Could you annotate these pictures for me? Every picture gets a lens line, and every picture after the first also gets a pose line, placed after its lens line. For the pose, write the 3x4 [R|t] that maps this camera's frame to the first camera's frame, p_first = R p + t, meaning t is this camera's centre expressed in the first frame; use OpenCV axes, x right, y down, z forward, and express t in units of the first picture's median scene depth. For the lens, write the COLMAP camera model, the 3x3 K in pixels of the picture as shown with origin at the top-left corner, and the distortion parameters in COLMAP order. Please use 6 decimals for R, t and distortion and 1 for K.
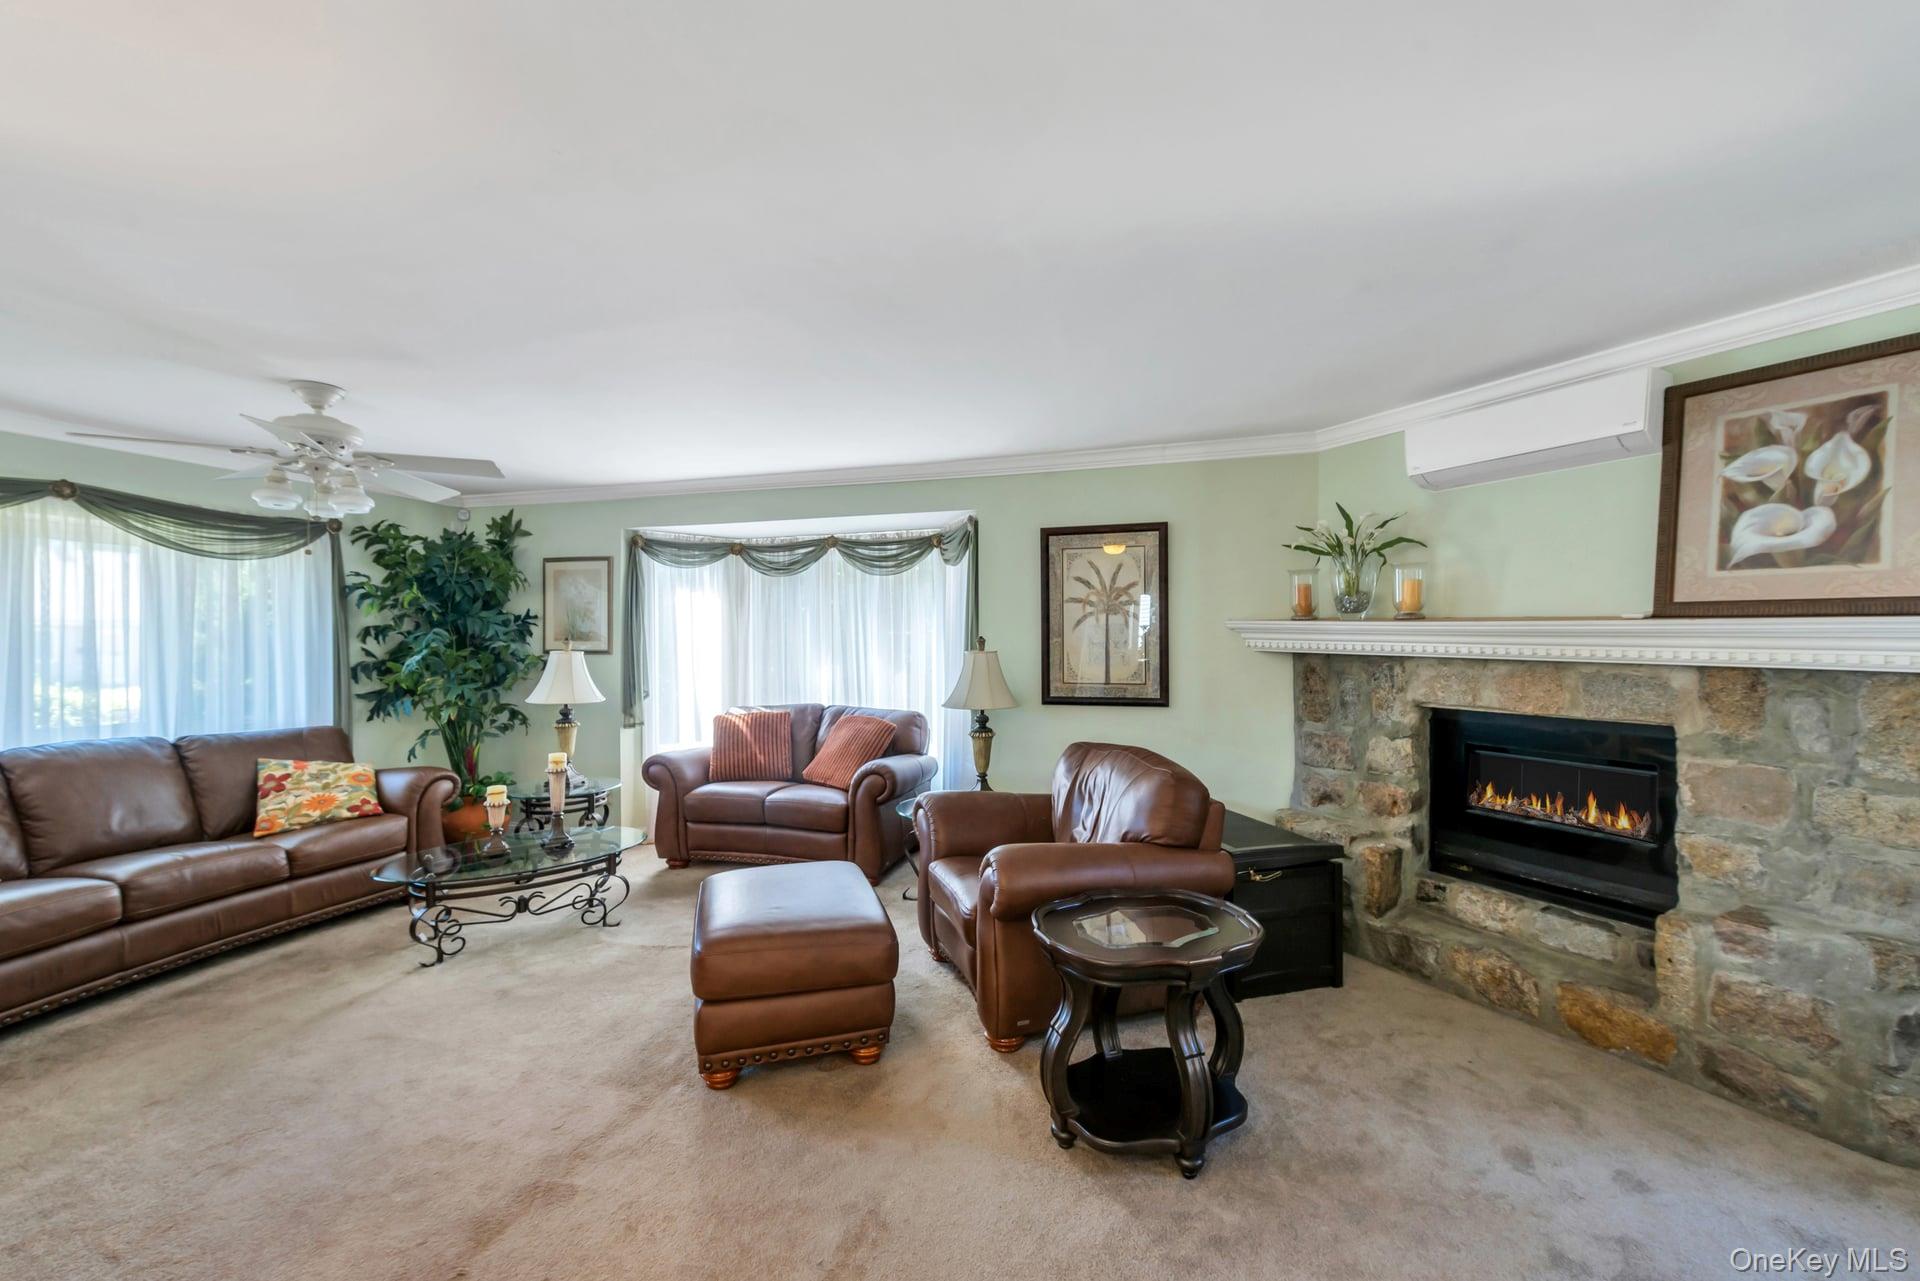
lens RADIAL K [[756.5, 0, 976.0], [0, 756.5, 623.9], [0, 0, 1]] dist [0.013275, -0.005774]
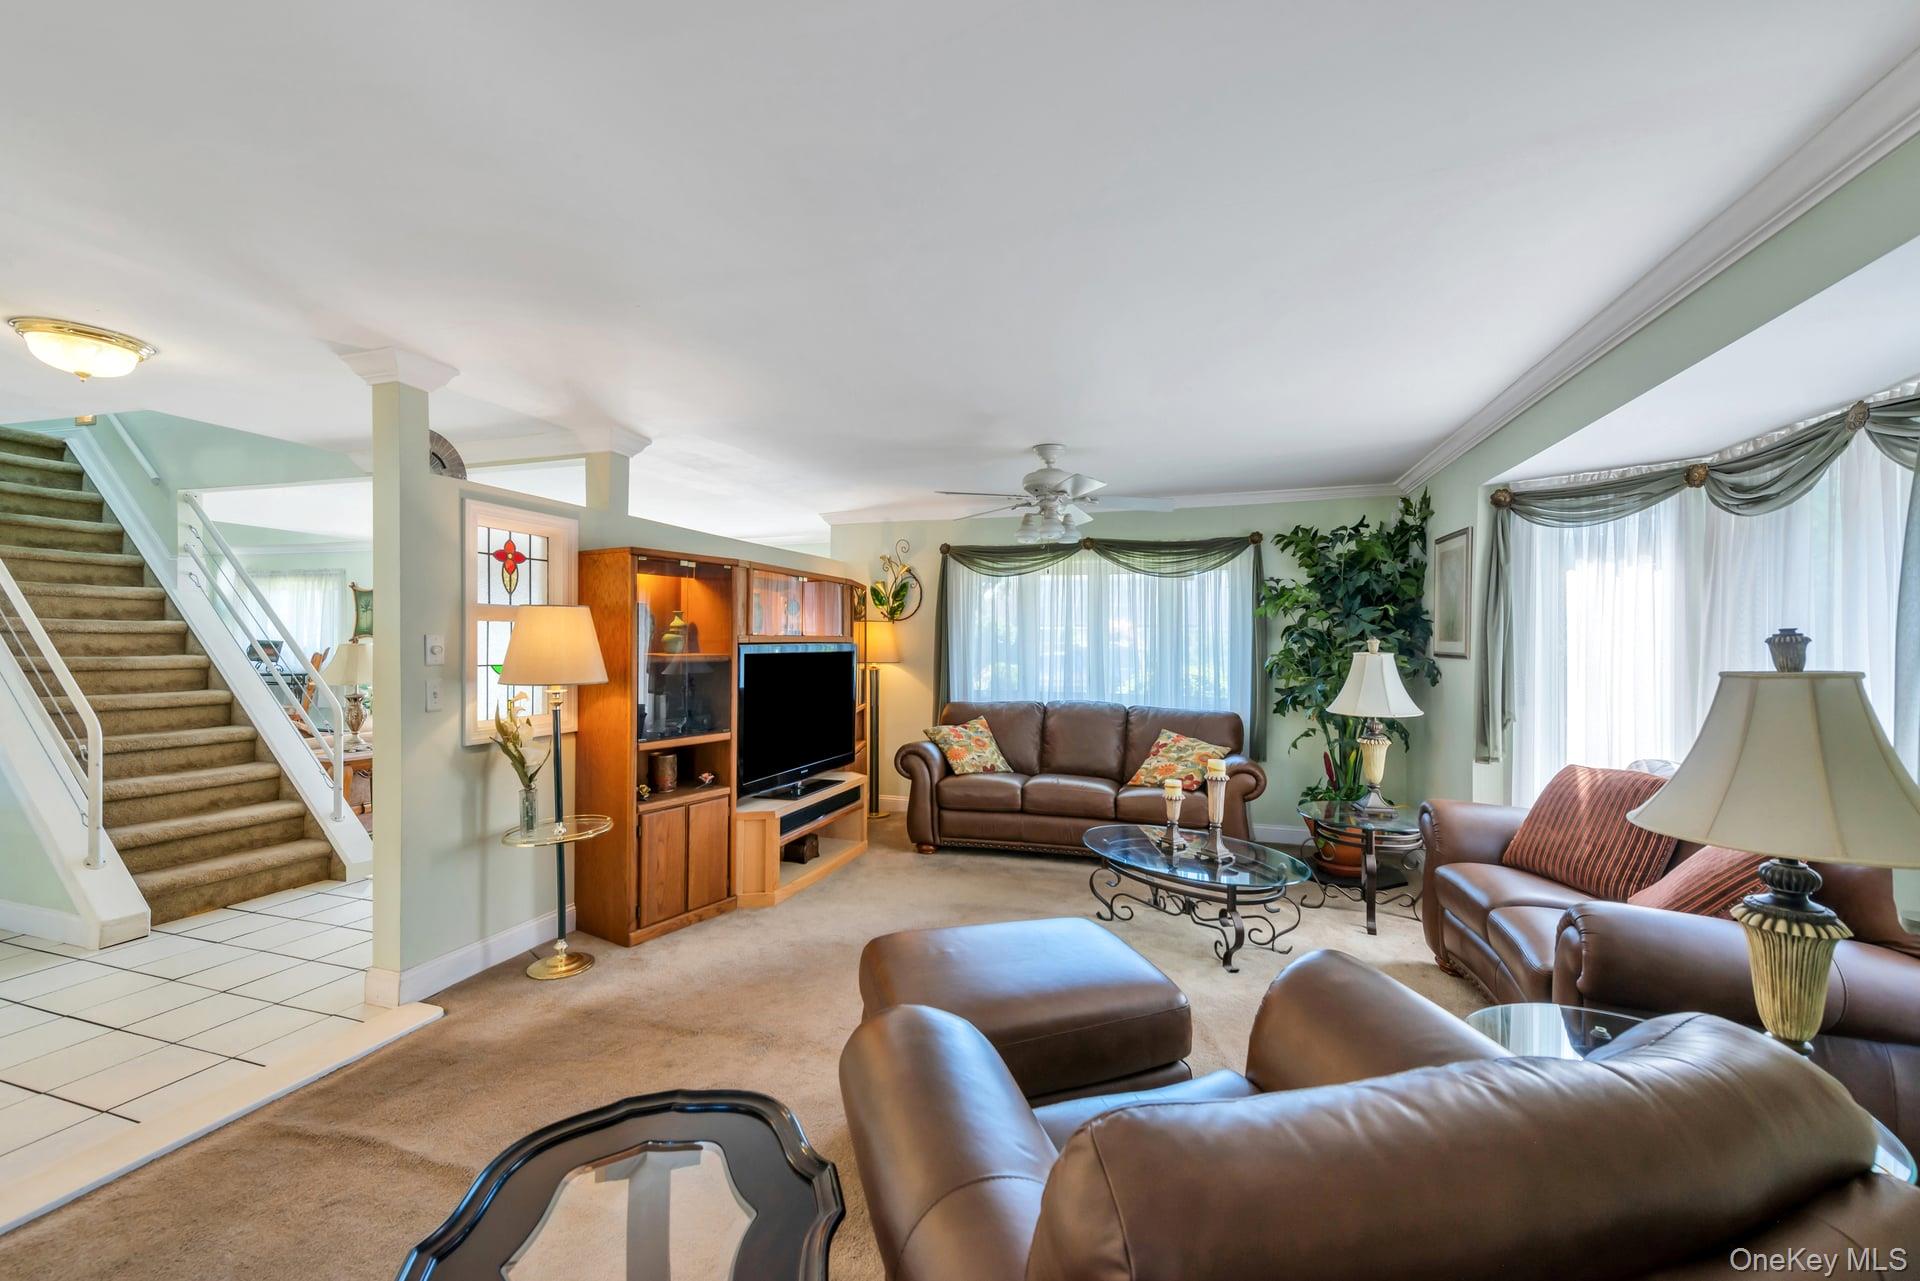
lens RADIAL K [[771.3, 0, 958.8], [0, 771.3, 633.0], [0, 0, 1]] dist [0.017451, -0.006059]
pose [[-0.035993, -0.006014, -0.999334, 0.354643], [0.013289, 0.999891, -0.006496, 0.015734], [0.999264, -0.013514, -0.035909, 0.639414]]
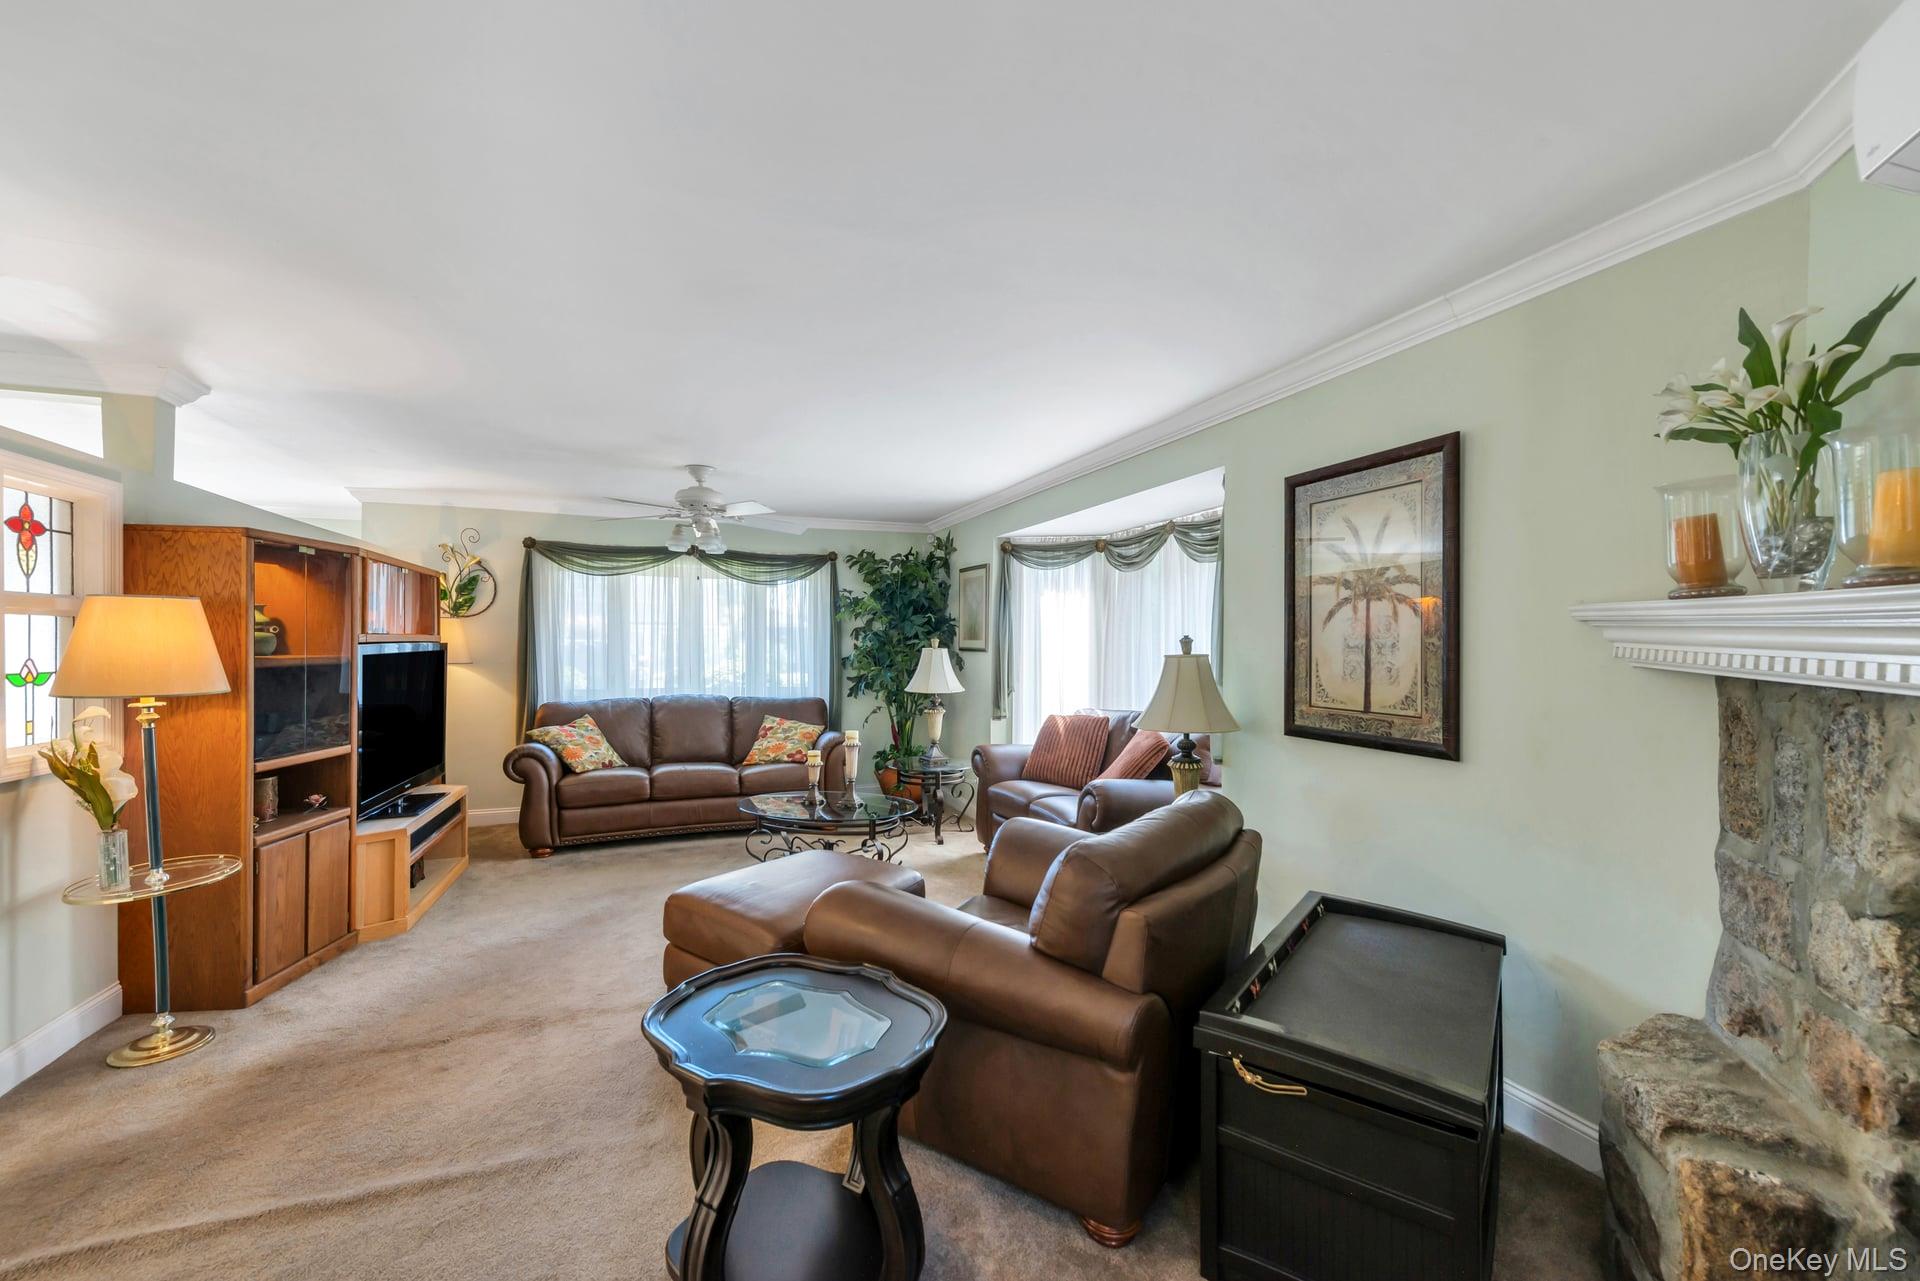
lens RADIAL K [[771.3, 0, 958.8], [0, 771.3, 633.0], [0, 0, 1]] dist [0.017451, -0.006059]
pose [[0.602643, -0.001023, -0.798010, 0.475261], [0.007205, 0.999965, 0.004160, 0.008937], [0.797978, -0.008257, 0.602630, 0.346385]]
